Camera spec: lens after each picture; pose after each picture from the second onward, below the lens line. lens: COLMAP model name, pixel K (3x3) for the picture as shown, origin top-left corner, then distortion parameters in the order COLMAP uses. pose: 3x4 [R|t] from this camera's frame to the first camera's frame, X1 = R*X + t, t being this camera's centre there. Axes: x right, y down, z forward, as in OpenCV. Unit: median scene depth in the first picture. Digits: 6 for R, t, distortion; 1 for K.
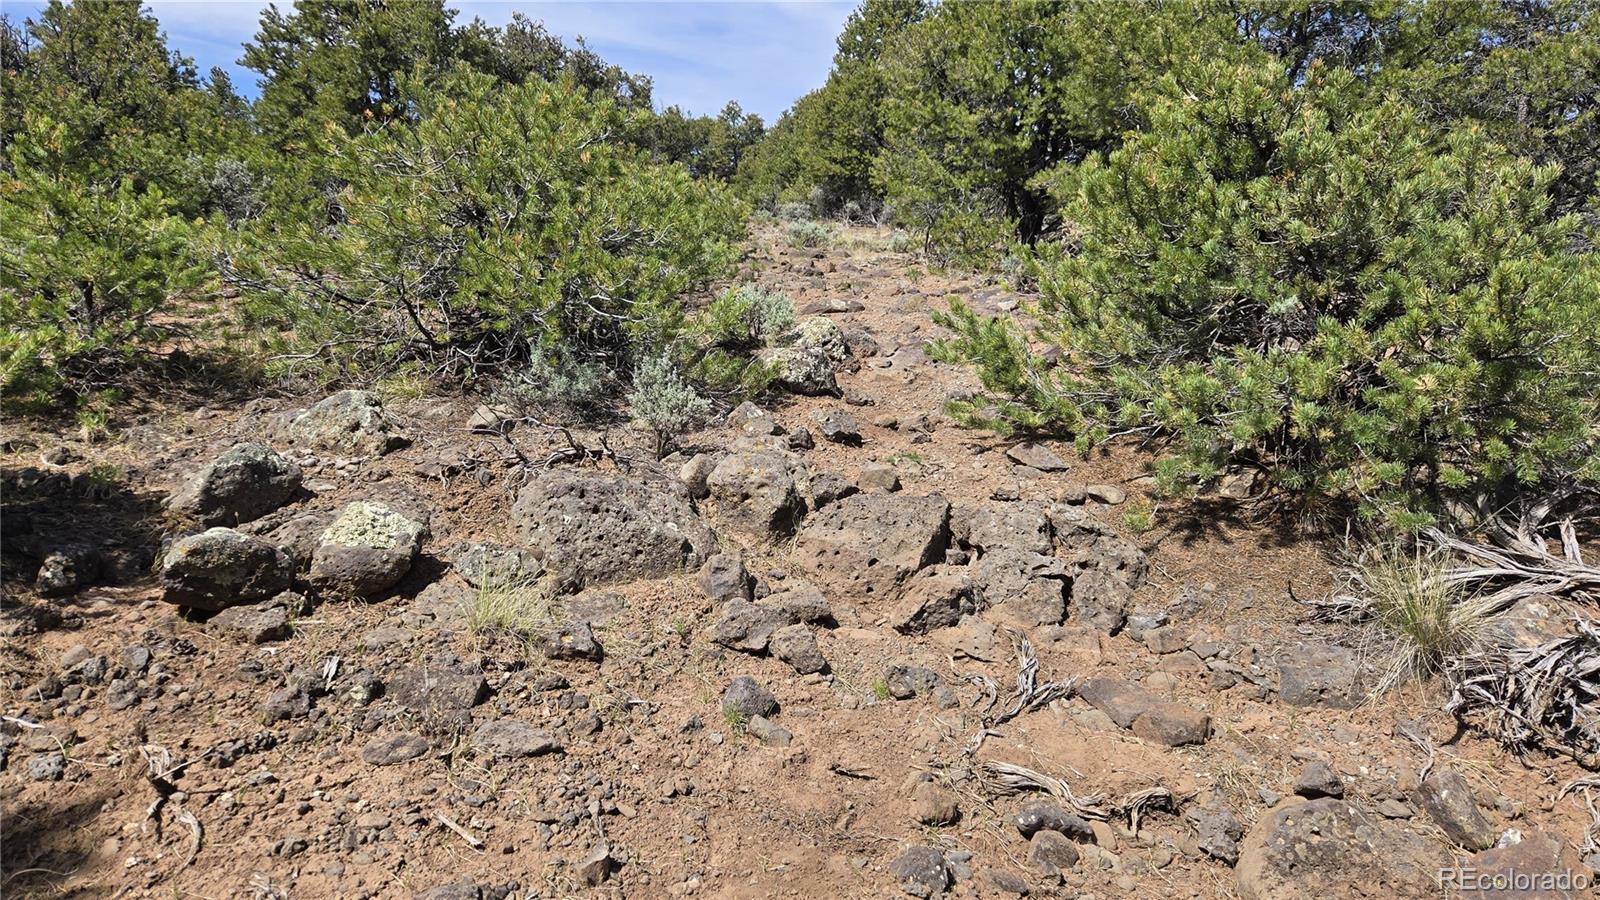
lens RADIAL K [[1082.3, 0, 796.5], [0, 1082.3, 448.0], [0, 0, 1]] dist [0.050916, -0.033005]
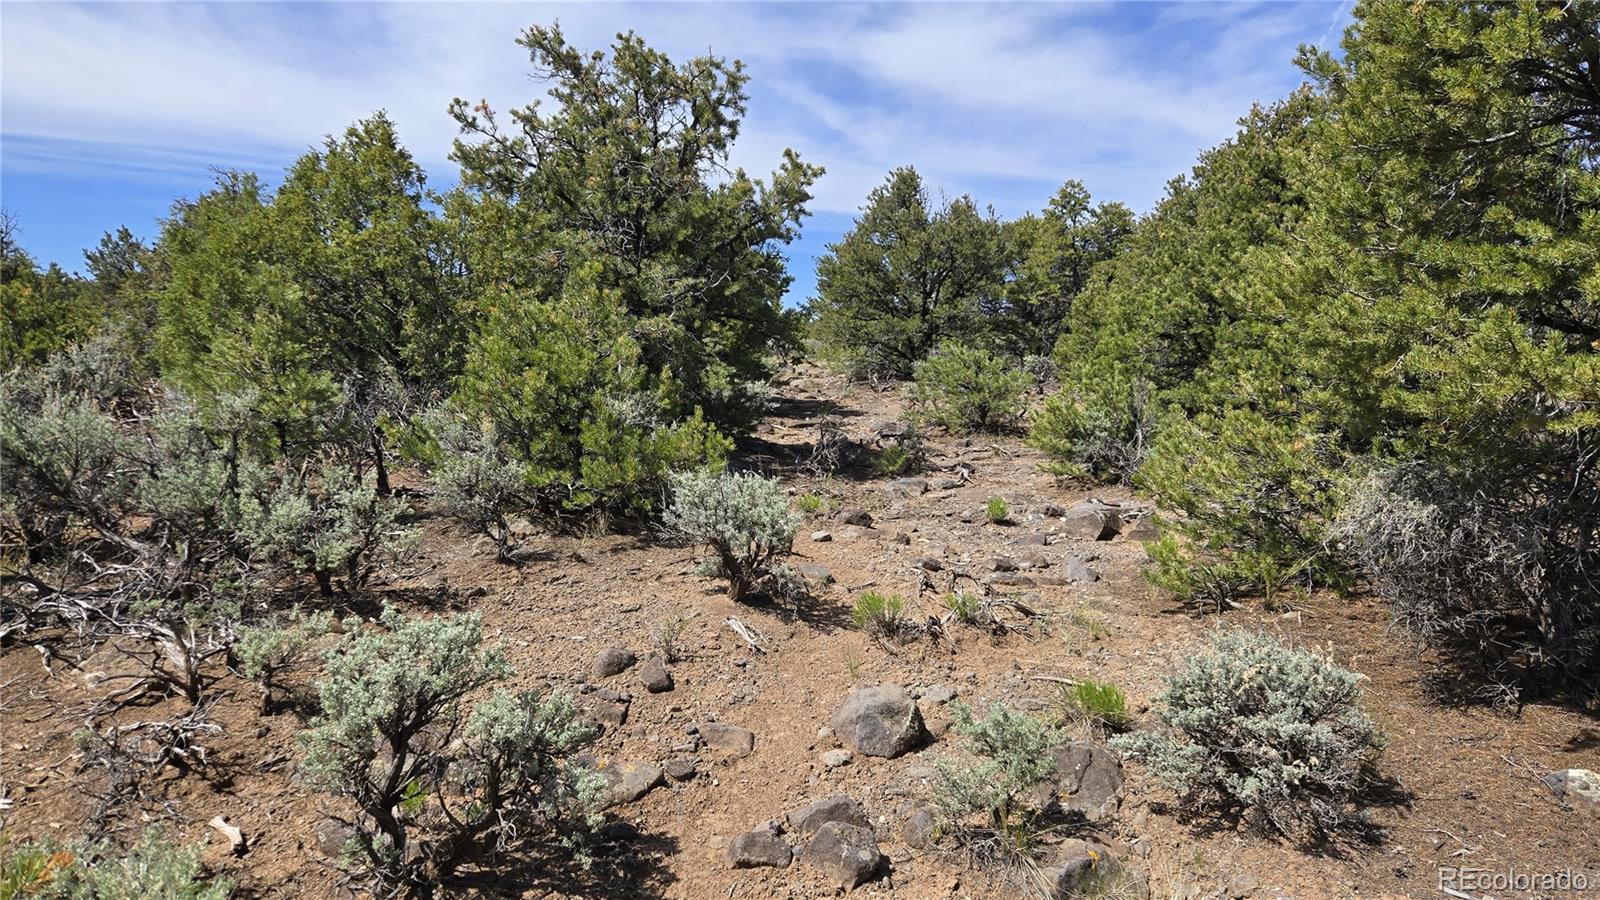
lens RADIAL K [[1082.3, 0, 803.8], [0, 1082.3, 446.3], [0, 0, 1]] dist [0.050916, -0.033005]
pose [[0.943214, 0.004900, -0.332150, -0.004934], [-0.041243, 0.993882, -0.102456, -0.129835], [0.329616, 0.110337, 0.937646, 0.470783]]
